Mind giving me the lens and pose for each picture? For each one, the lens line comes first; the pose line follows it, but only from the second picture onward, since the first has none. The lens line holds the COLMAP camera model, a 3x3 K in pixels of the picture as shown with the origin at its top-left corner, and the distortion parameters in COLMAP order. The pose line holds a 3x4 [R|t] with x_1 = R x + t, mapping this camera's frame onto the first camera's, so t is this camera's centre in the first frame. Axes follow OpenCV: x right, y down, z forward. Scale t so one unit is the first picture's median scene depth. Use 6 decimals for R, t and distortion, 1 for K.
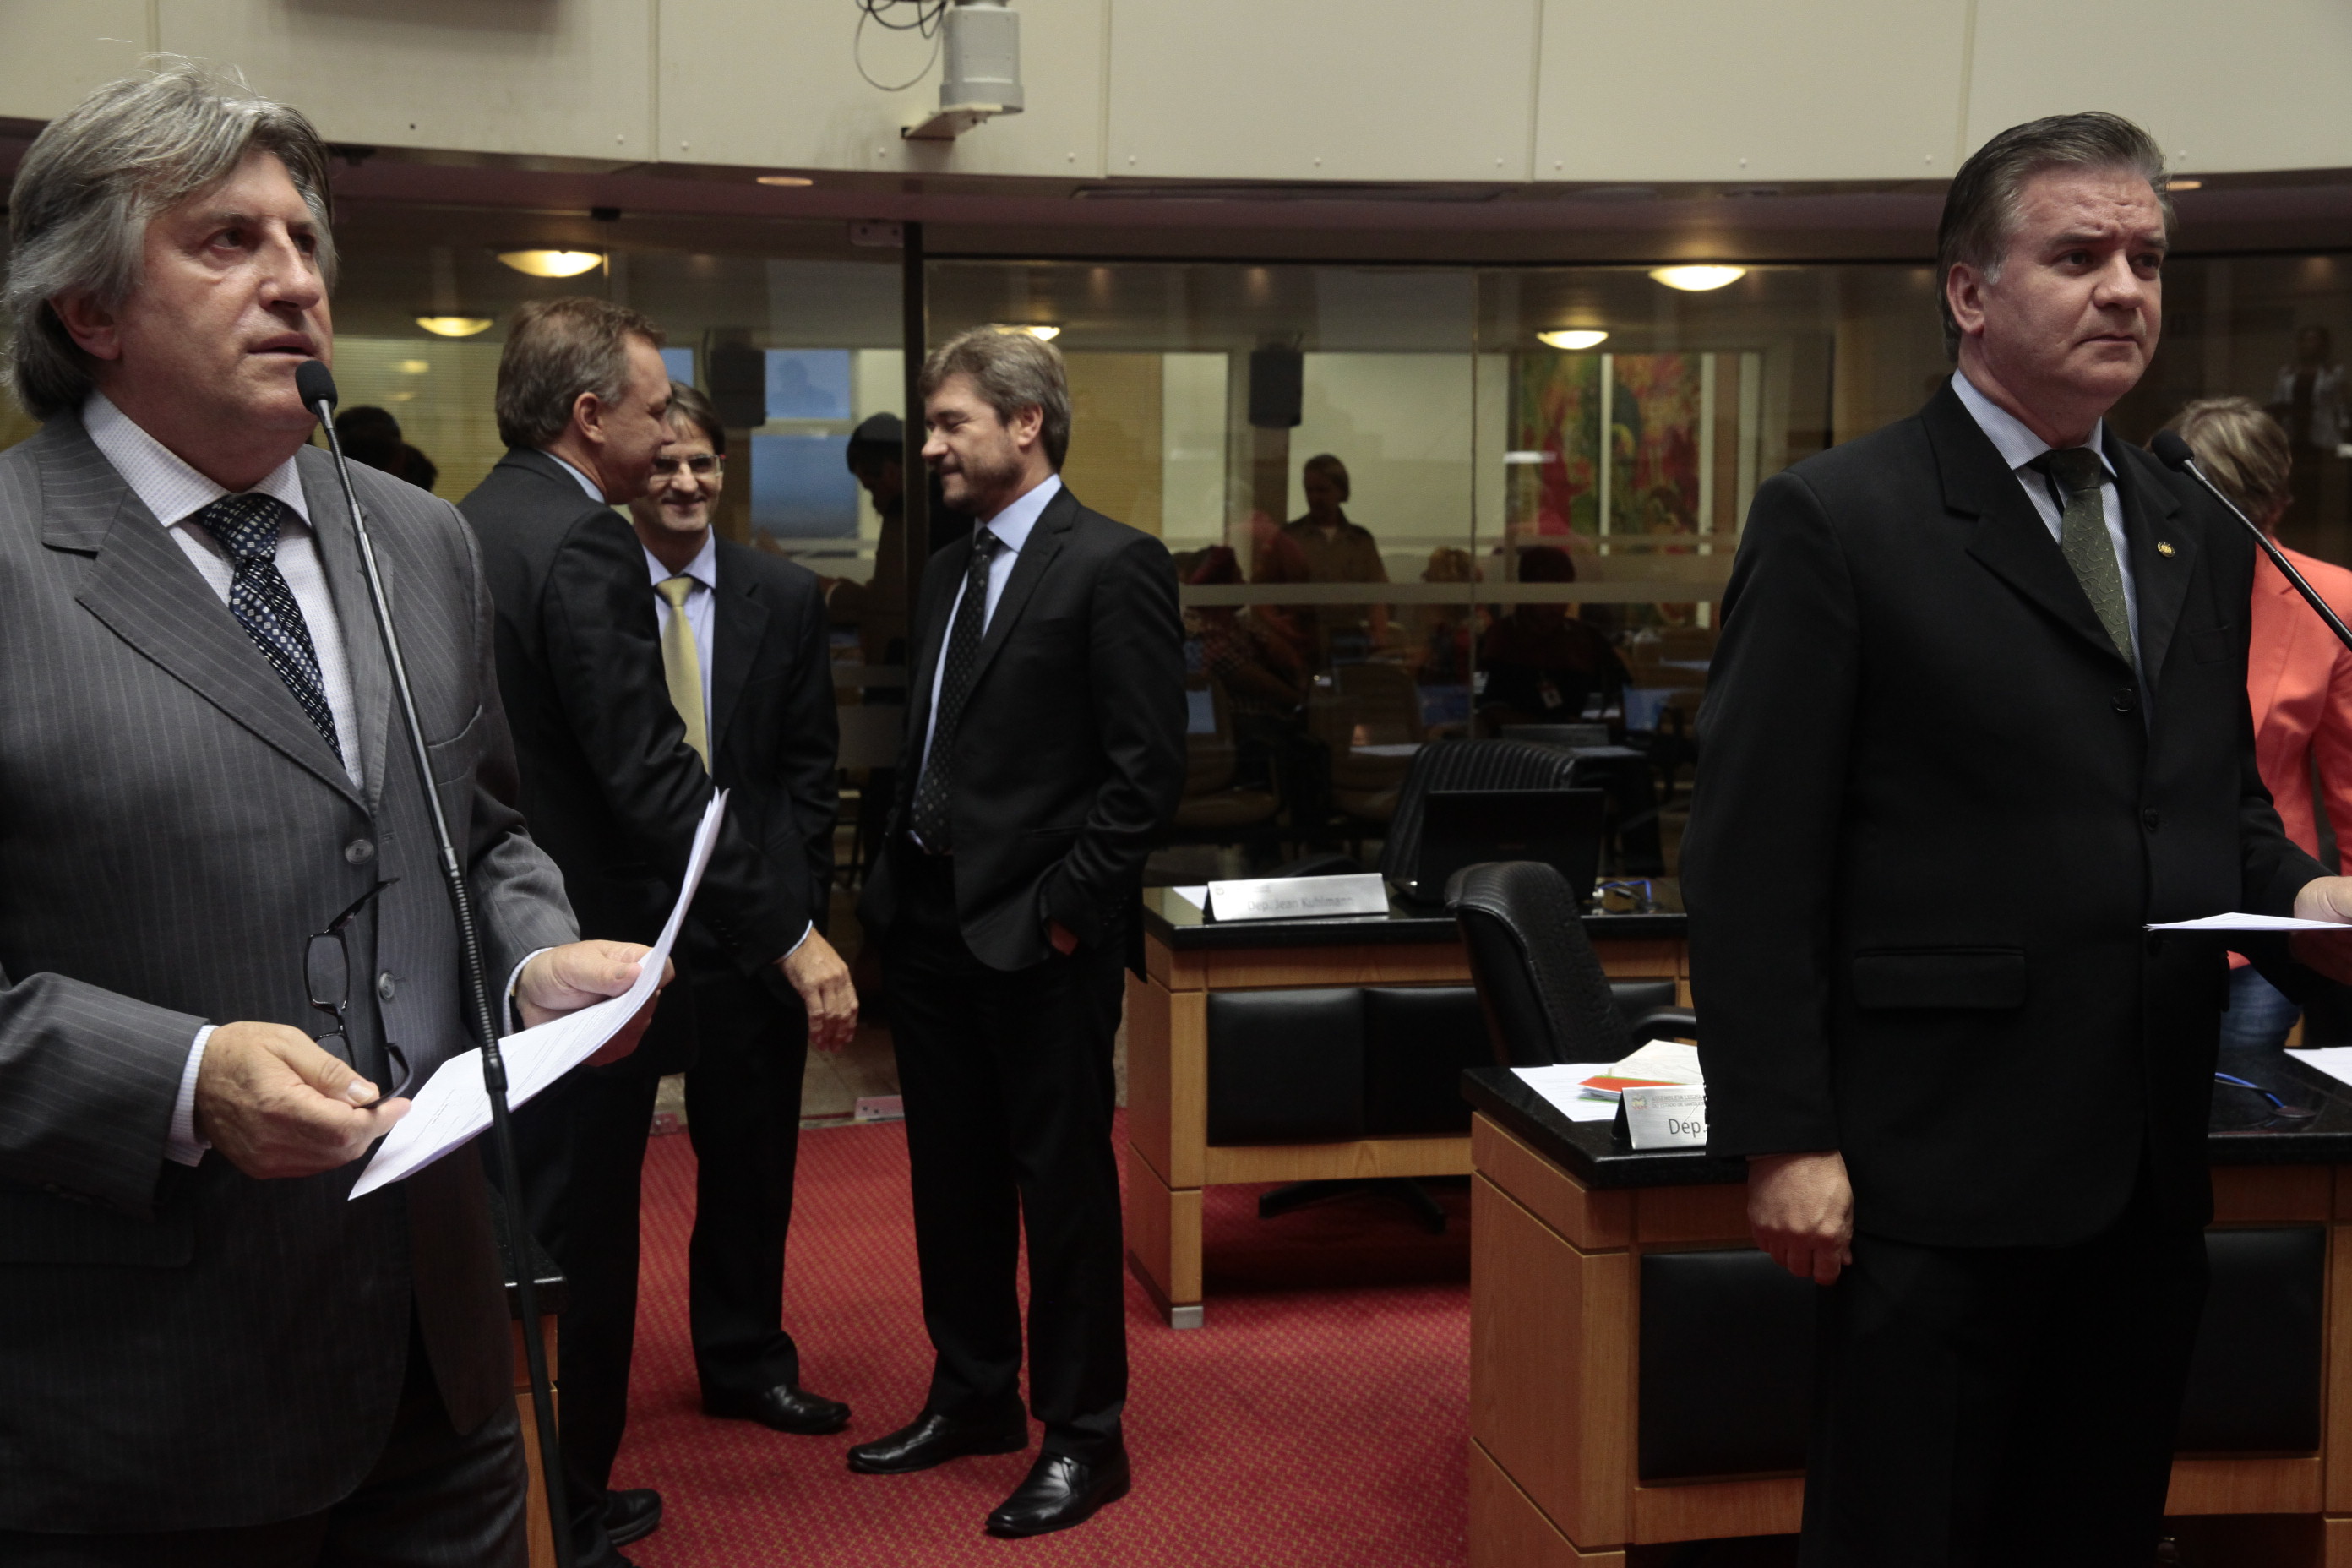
lens RADIAL K [[2803.1, 0, 1157.5], [0, 2803.1, 774.5], [0, 0, 1]] dist [0.083451, -0.004260]
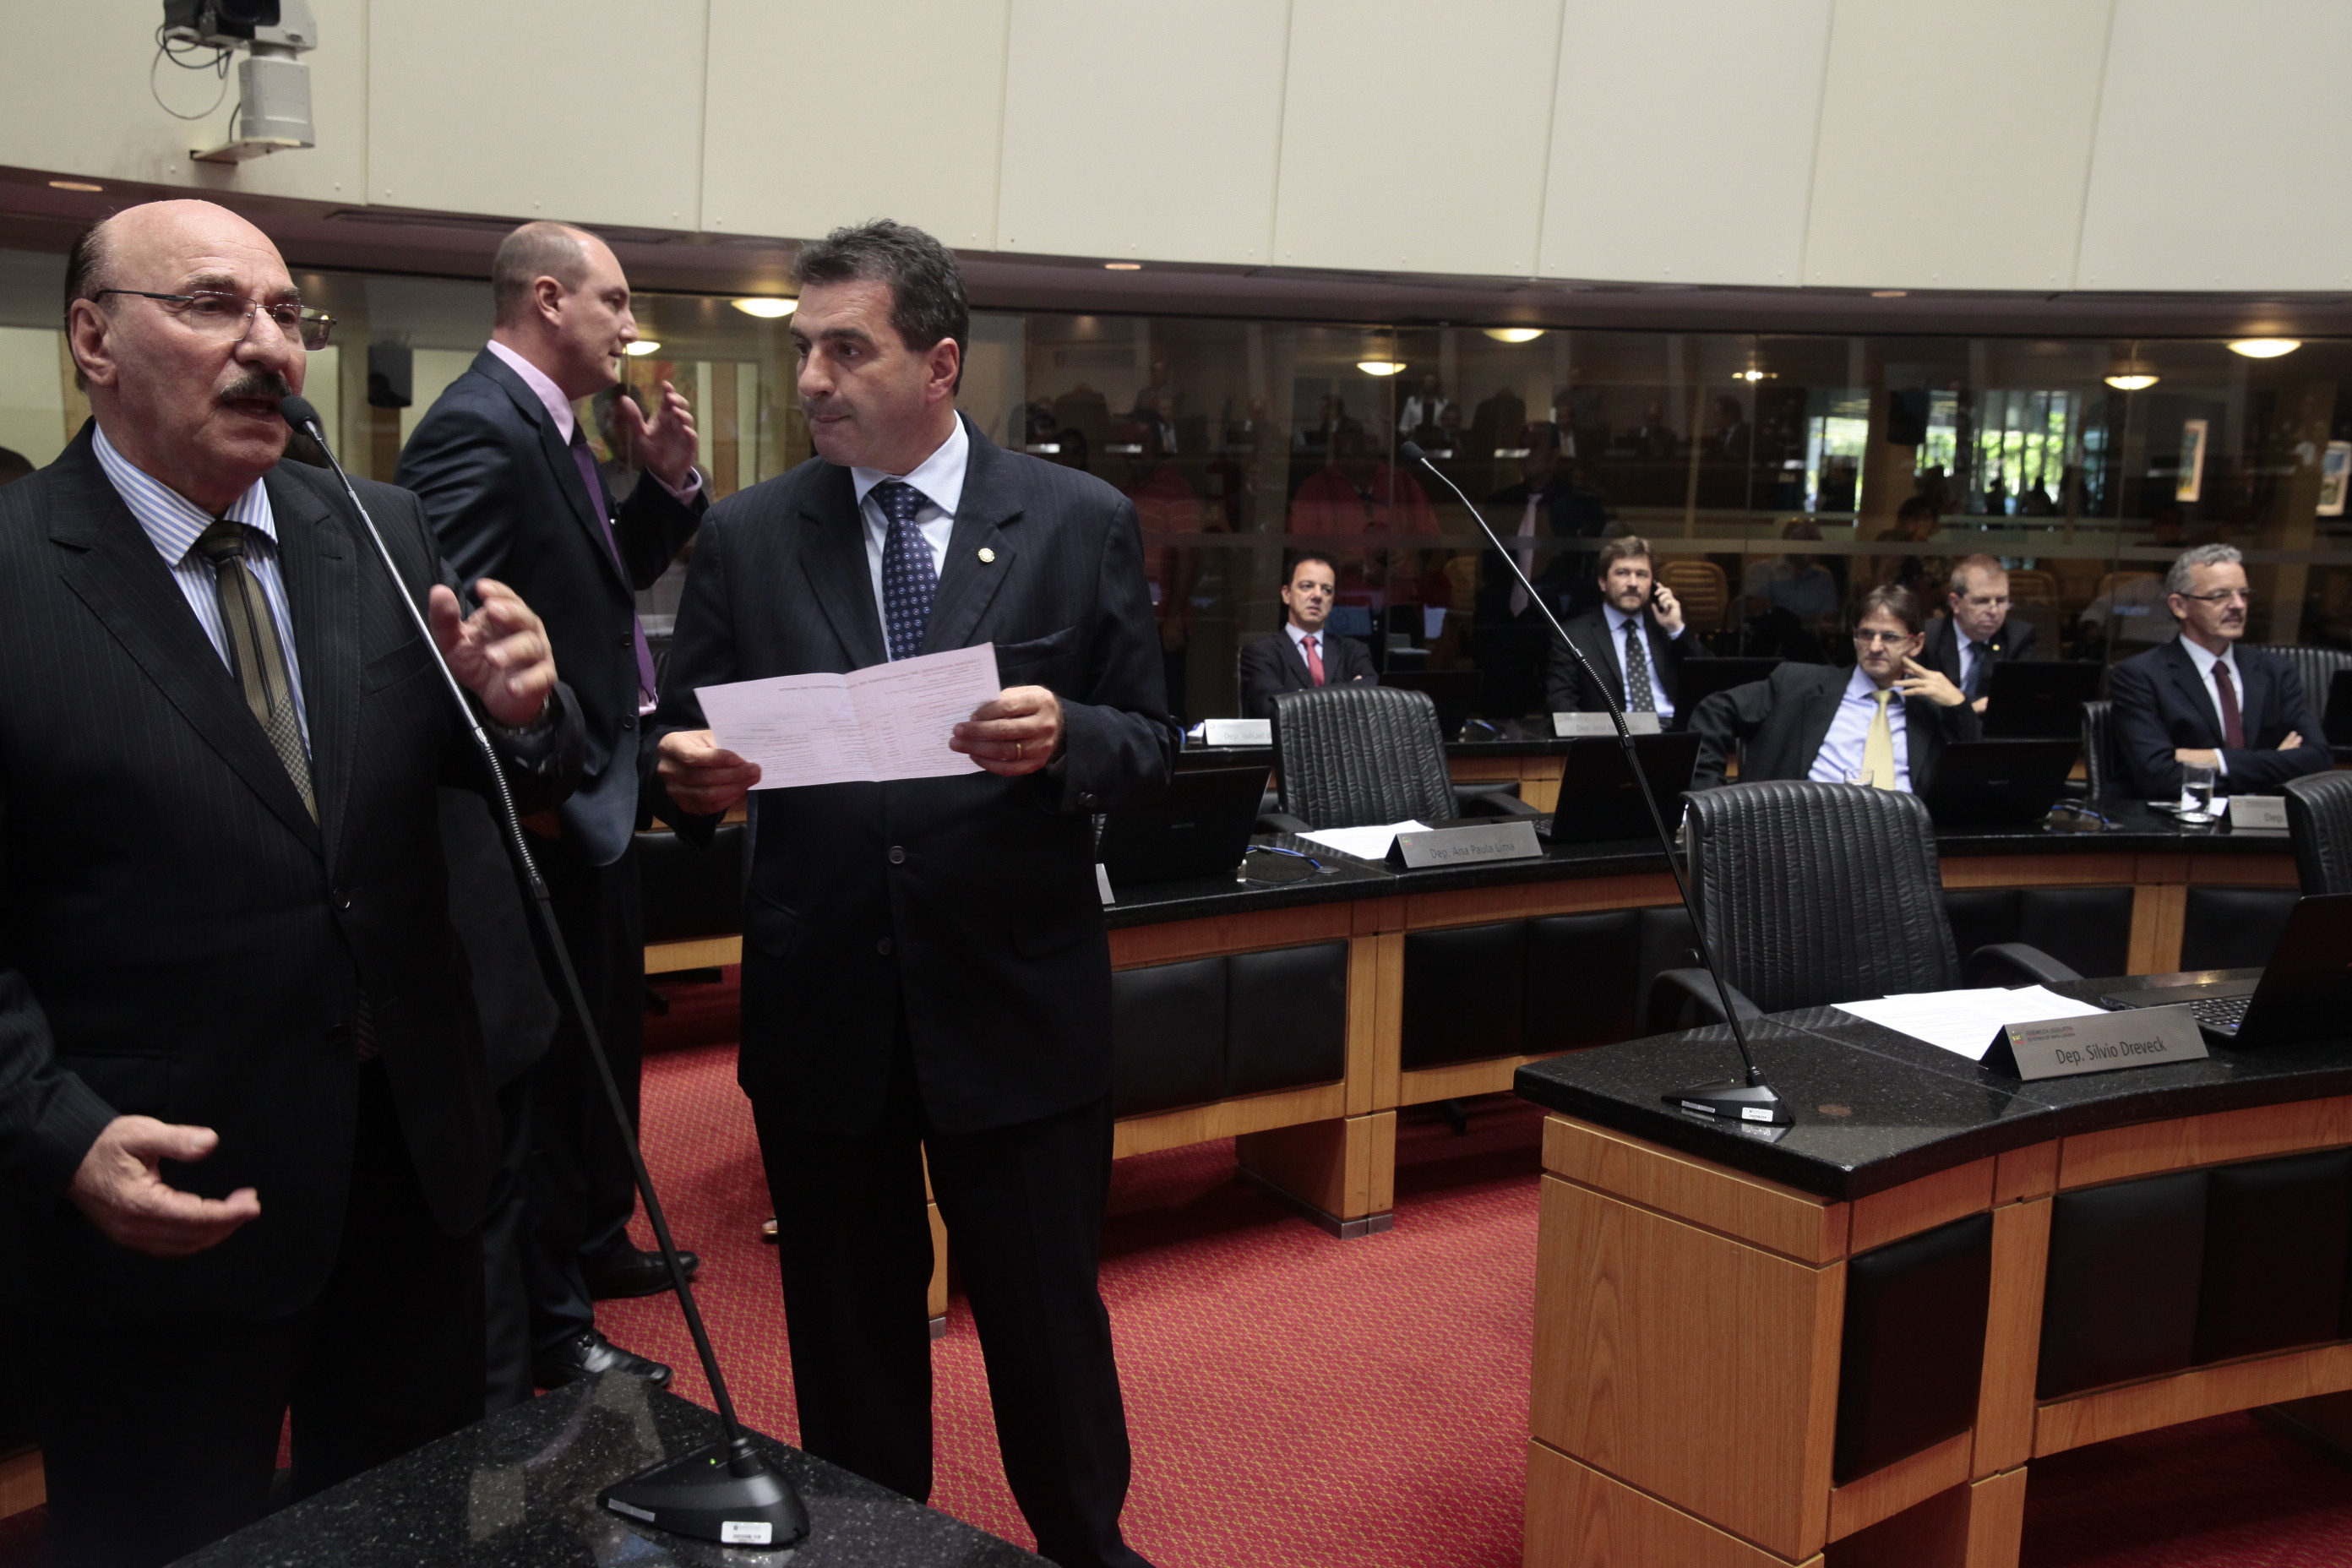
lens RADIAL K [[2135.3, 0, 1176.0], [0, 2135.3, 784.0], [0, 0, 1]] dist [-0.014067, 0.117593]
pose [[0.890999, -0.051947, 0.451023, -0.149708], [0.030376, 0.998027, 0.054940, 0.002090], [-0.452988, -0.035251, 0.890820, -0.014401]]
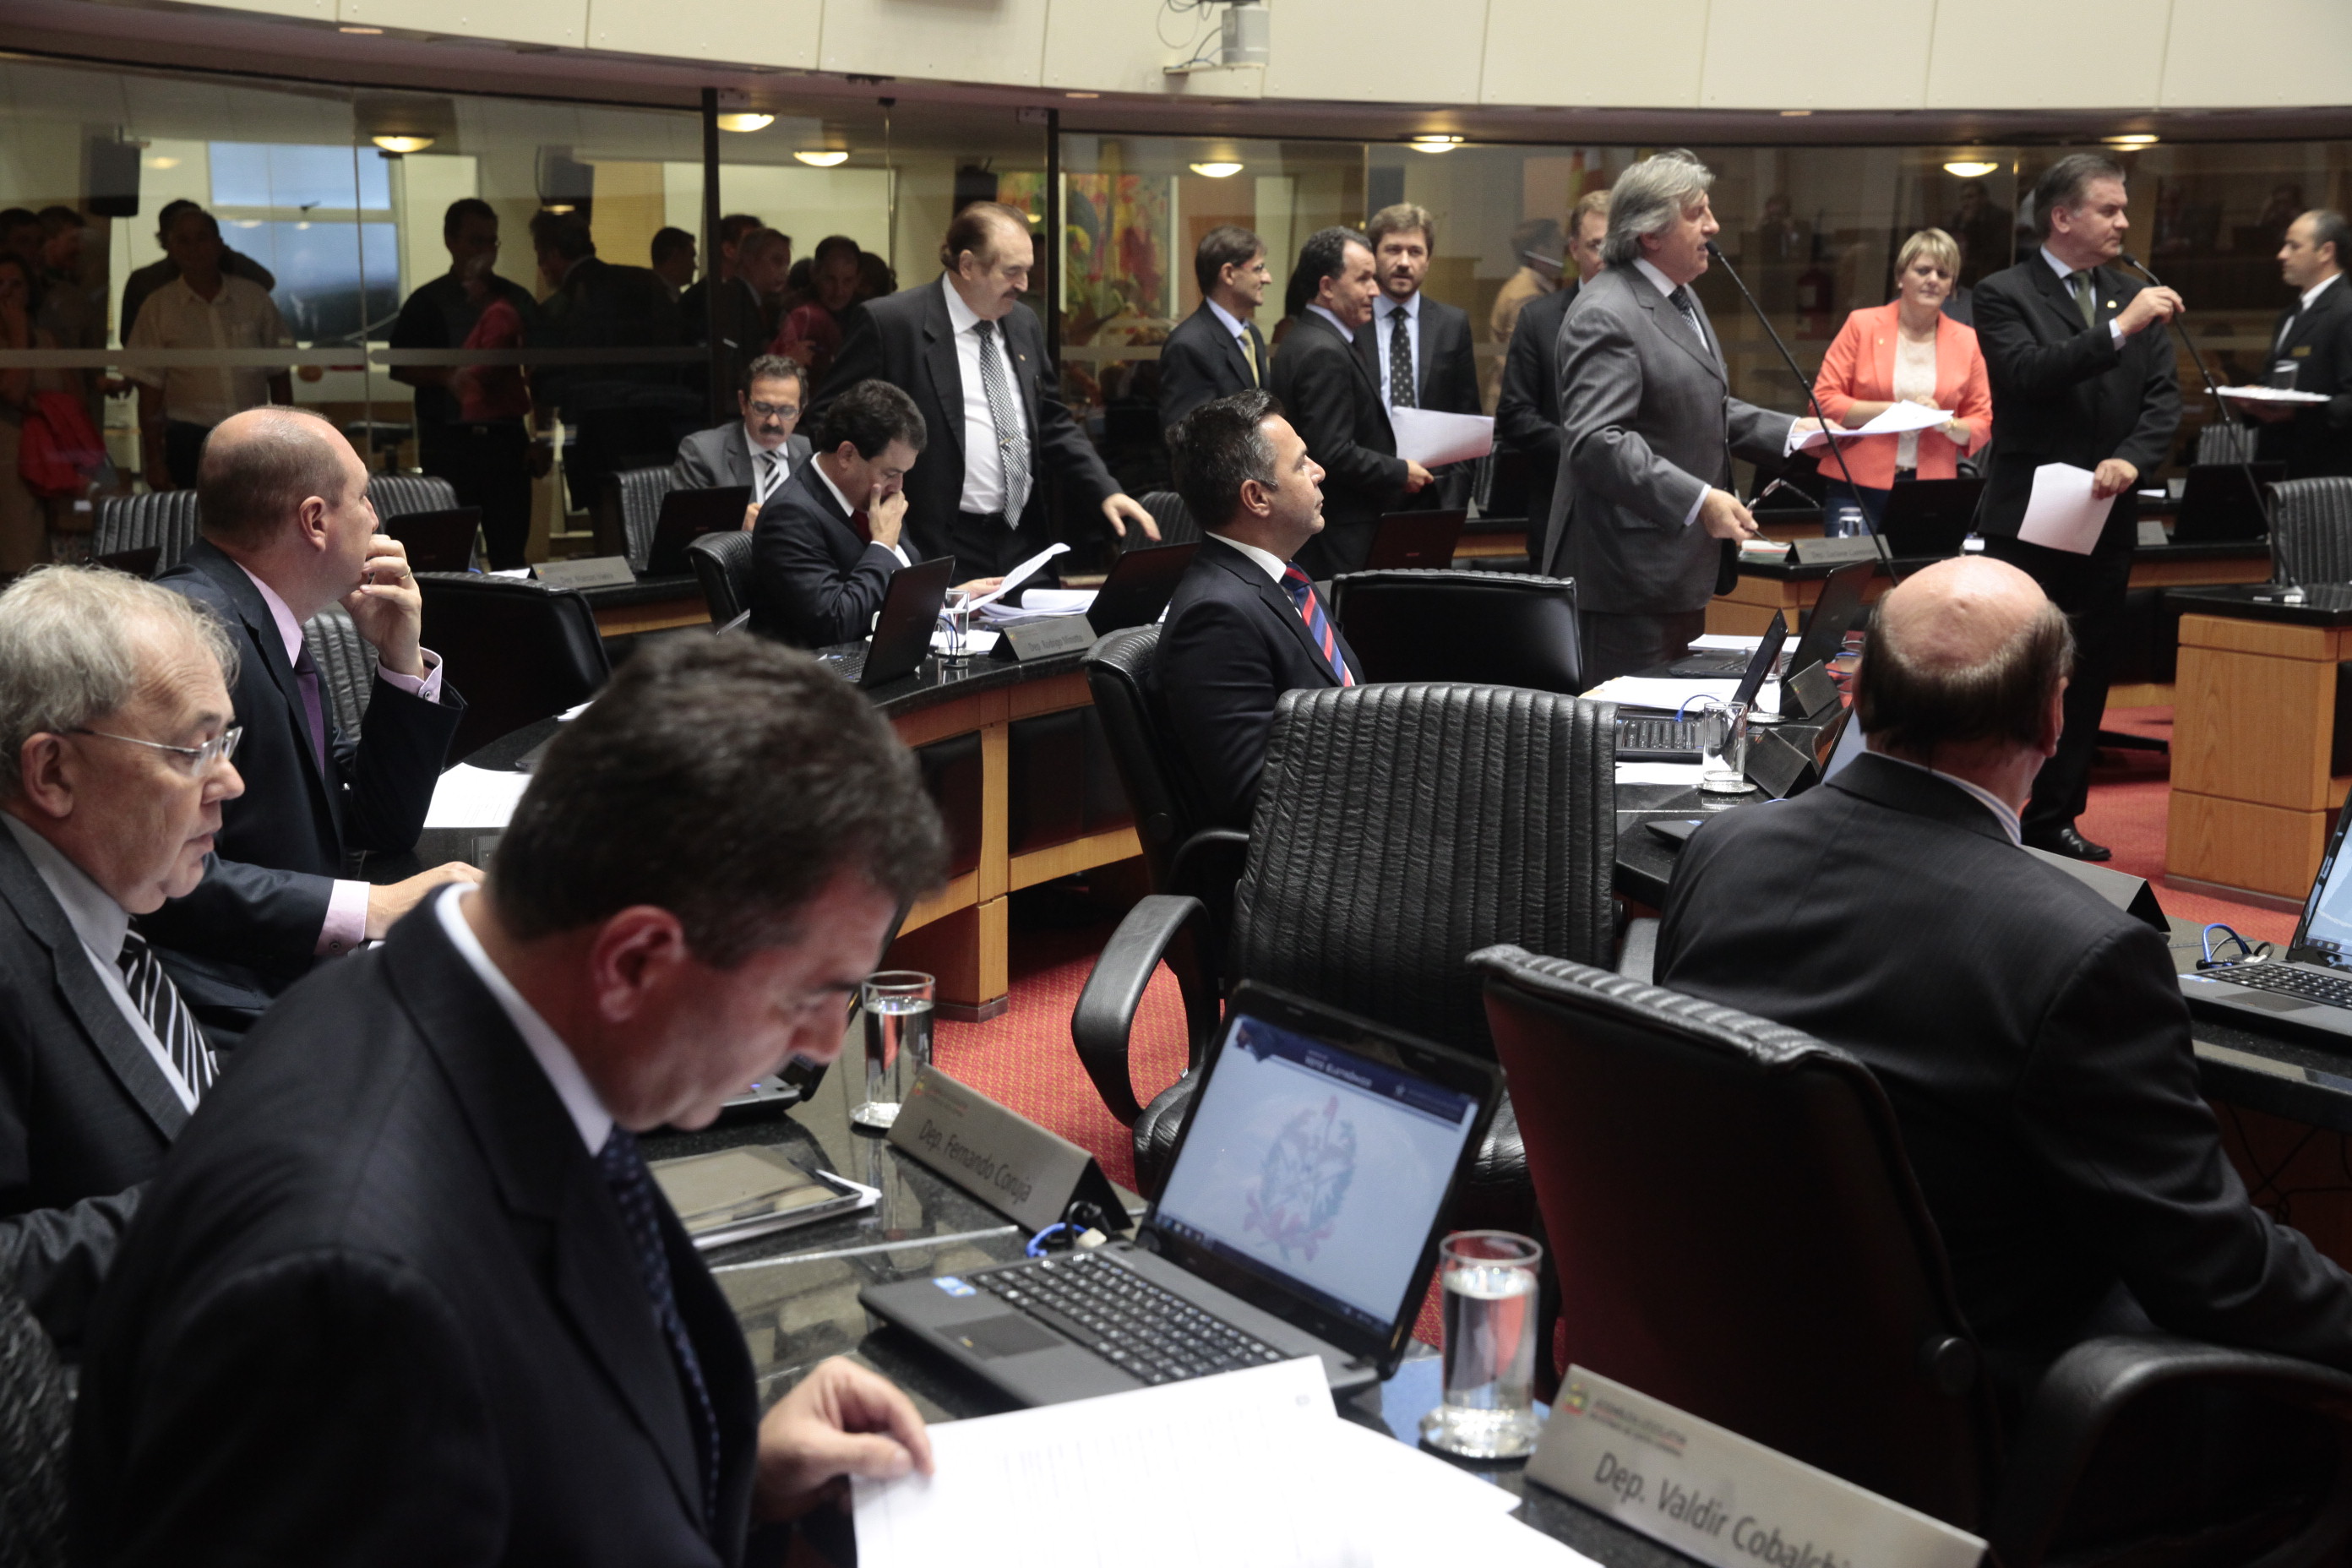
lens RADIAL K [[3378.1, 0, 1176.0], [0, 3378.1, 784.0], [0, 0, 1]] dist [0.181744, 0.063624]
pose [[0.928999, -0.051871, 0.366429, -0.897564], [0.034257, 0.997931, 0.054414, 0.091044], [-0.368494, -0.037998, 0.928853, -0.953567]]
